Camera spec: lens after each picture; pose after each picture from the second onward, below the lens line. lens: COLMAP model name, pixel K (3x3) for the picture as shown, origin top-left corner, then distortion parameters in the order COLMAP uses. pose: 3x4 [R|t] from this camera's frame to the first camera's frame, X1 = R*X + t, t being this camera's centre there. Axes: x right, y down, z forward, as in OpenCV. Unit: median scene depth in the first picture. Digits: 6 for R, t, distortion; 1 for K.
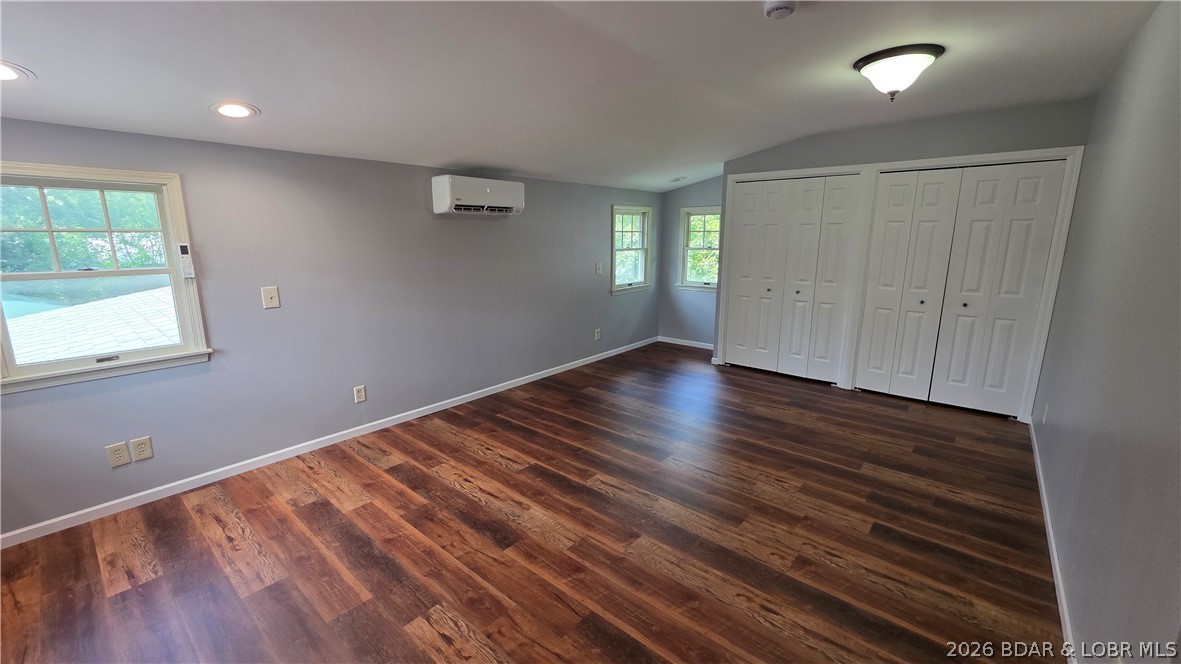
lens RADIAL K [[475.7, 0, 588.9], [0, 475.7, 331.1], [0, 0, 1]] dist [0.001764, -0.001488]
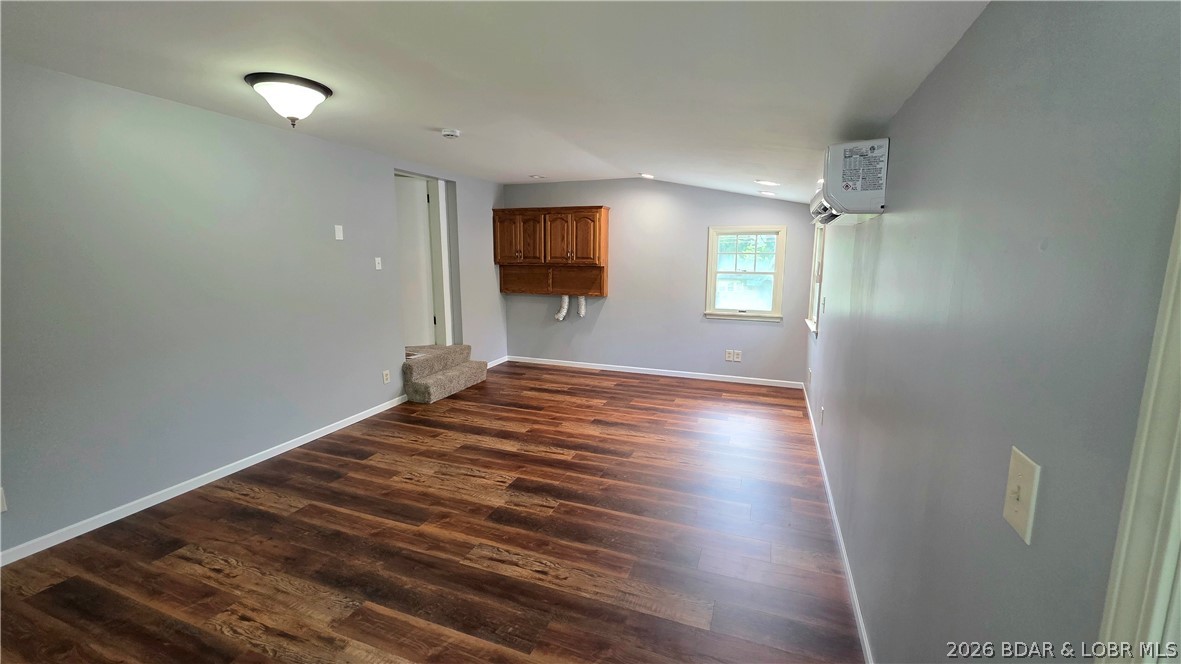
lens RADIAL K [[475.7, 0, 590.7], [0, 475.7, 331.0], [0, 0, 1]] dist [0.001764, -0.001488]
pose [[-0.943214, 0.054199, -0.327734, 0.385345], [-0.063104, 0.939400, 0.336964, -0.450426], [0.326136, 0.338511, -0.882636, 2.213148]]
